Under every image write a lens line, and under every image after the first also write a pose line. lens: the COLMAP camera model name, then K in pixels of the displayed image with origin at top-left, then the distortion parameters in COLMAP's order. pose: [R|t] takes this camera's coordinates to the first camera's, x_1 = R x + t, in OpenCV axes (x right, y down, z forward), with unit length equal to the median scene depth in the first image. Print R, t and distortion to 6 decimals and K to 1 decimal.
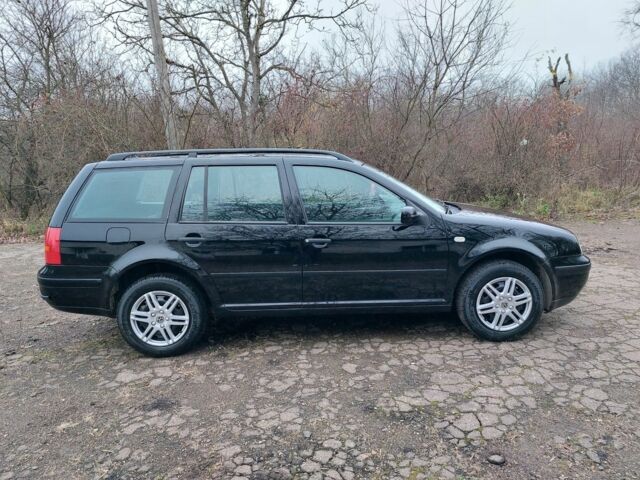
lens RADIAL K [[451.5, 0, 325.0], [0, 451.5, 234.3], [0, 0, 1]] dist [0.080321, -0.075099]
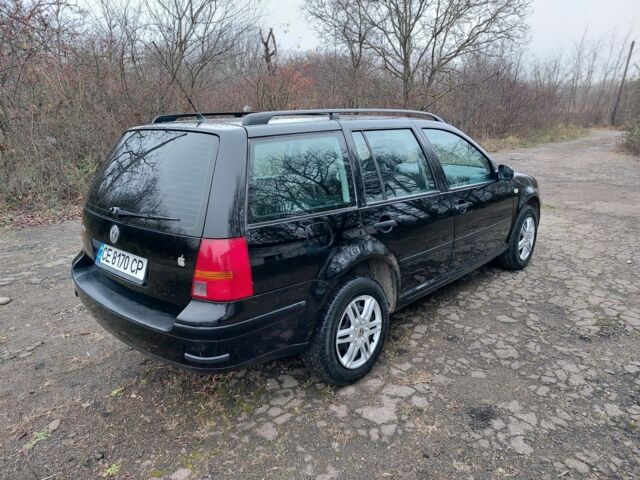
lens RADIAL K [[465.4, 0, 315.4], [0, 465.4, 223.6], [0, 0, 1]] dist [0.078224, -0.054481]
pose [[0.698535, -0.145765, 0.700572, -1.060198], [0.114417, 0.989189, 0.091732, -0.085164], [-0.706369, 0.016079, 0.707661, 0.558844]]
